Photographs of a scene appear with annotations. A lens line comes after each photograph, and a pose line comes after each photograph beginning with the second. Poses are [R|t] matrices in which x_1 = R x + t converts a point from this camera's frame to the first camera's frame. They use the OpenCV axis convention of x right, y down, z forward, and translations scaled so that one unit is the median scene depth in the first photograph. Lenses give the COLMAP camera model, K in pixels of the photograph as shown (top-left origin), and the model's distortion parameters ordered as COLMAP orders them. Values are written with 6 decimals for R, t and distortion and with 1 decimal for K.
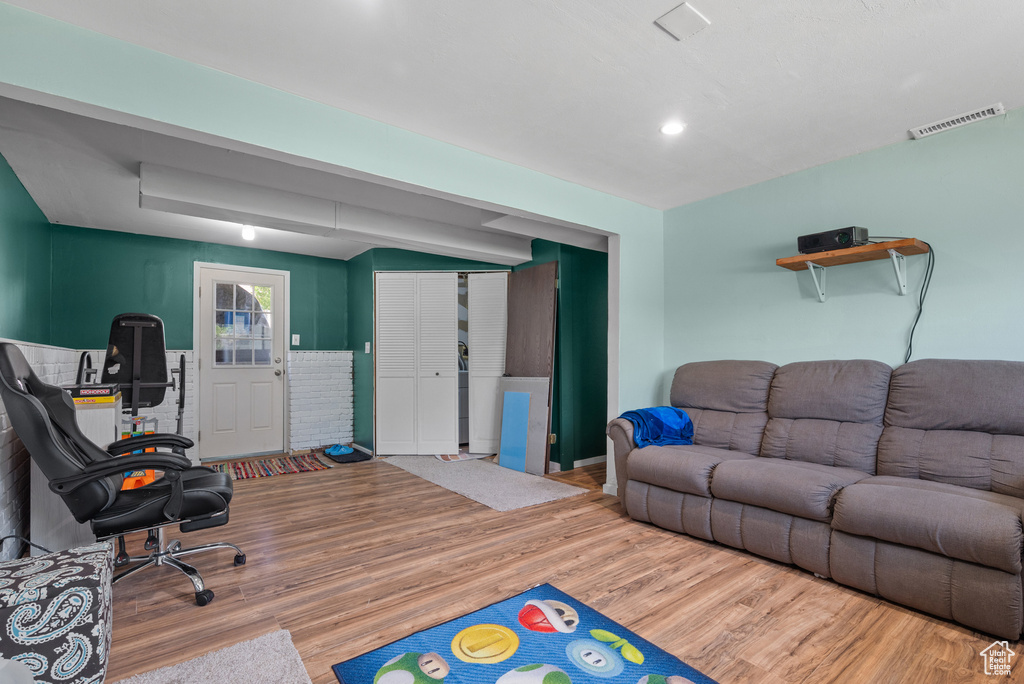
lens RADIAL K [[466.0, 0, 514.7], [0, 466.0, 345.8], [0, 0, 1]] dist [0.001693, 0.000161]
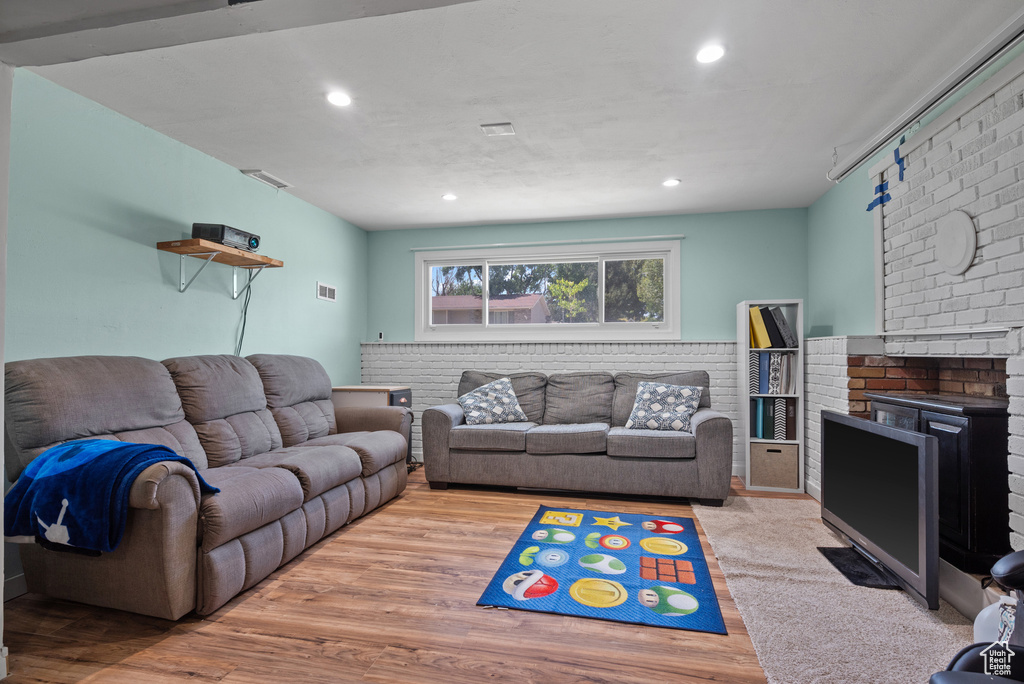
lens RADIAL K [[509.9, 0, 514.1], [0, 509.9, 348.2], [0, 0, 1]] dist [0.000976, 0.000522]
pose [[-0.640380, 0.011937, 0.767966, -0.813174], [-0.015328, 0.999481, -0.028318, 0.055070], [-0.767905, -0.029906, -0.639865, 1.769102]]
